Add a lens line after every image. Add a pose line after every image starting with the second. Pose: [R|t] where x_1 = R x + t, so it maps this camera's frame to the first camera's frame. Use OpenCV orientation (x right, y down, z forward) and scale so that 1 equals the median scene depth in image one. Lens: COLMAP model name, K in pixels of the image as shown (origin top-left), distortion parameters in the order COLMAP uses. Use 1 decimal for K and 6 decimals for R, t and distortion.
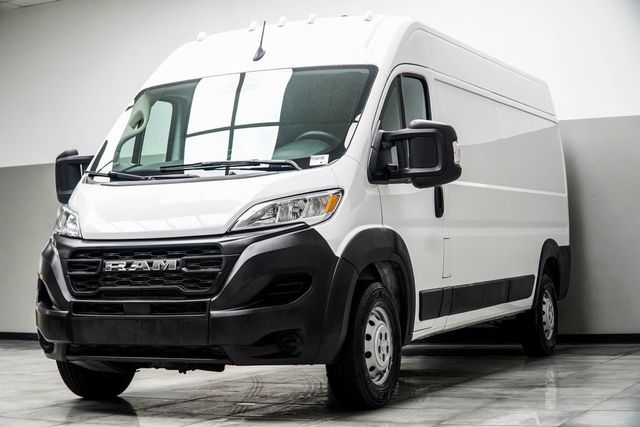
lens RADIAL K [[1157.1, 0, 320.0], [0, 1157.1, 213.5], [0, 0, 1]] dist [-0.164775, 0.057247]
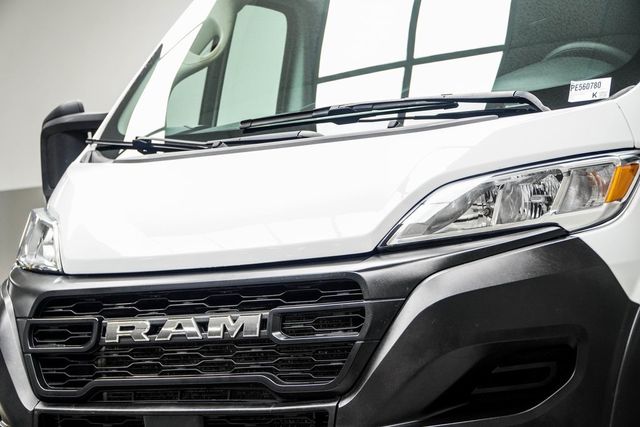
lens RADIAL K [[1892.0, 0, 320.0], [0, 1892.0, 213.5], [0, 0, 1]] dist [-0.502833, 0.027071]
pose [[0.989056, -0.015028, -0.146772, 0.001585], [0.008239, 0.998872, -0.046755, 0.034926], [0.147309, 0.045035, 0.988065, 0.297436]]
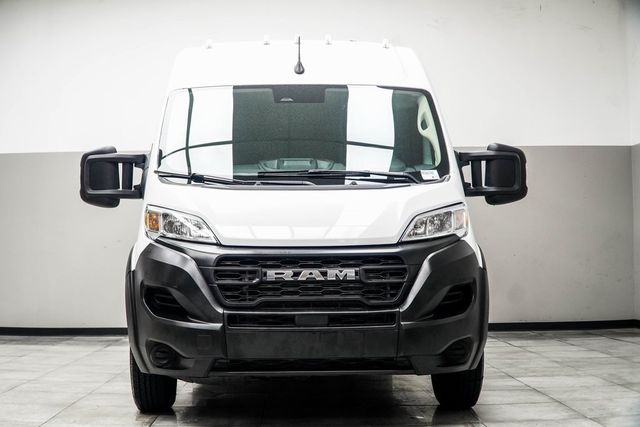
lens RADIAL K [[912.4, 0, 320.0], [0, 912.4, 213.5], [0, 0, 1]] dist [-0.018289, -0.009817]
pose [[0.888739, 0.034442, 0.457118, -0.493933], [-0.032763, 0.999396, -0.011603, 0.002484], [-0.457241, -0.004665, 0.889330, 0.316527]]
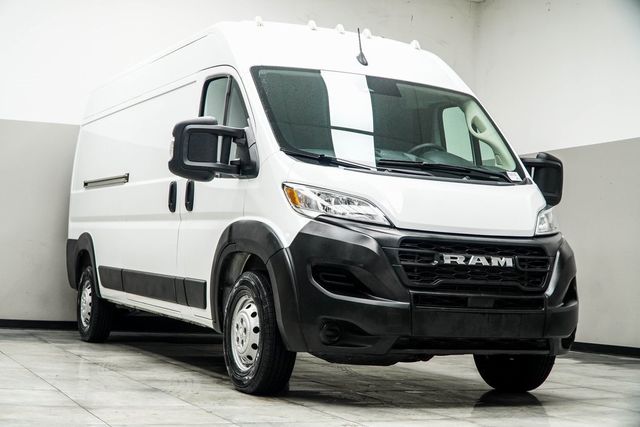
lens RADIAL K [[1026.6, 0, 305.4], [0, 1026.6, 210.9], [0, 0, 1]] dist [-0.018642, -0.930694]
pose [[0.646326, 0.095476, 0.757064, -0.947074], [-0.095752, 0.994447, -0.043666, 0.055180], [-0.757030, -0.044268, 0.651879, 0.514810]]
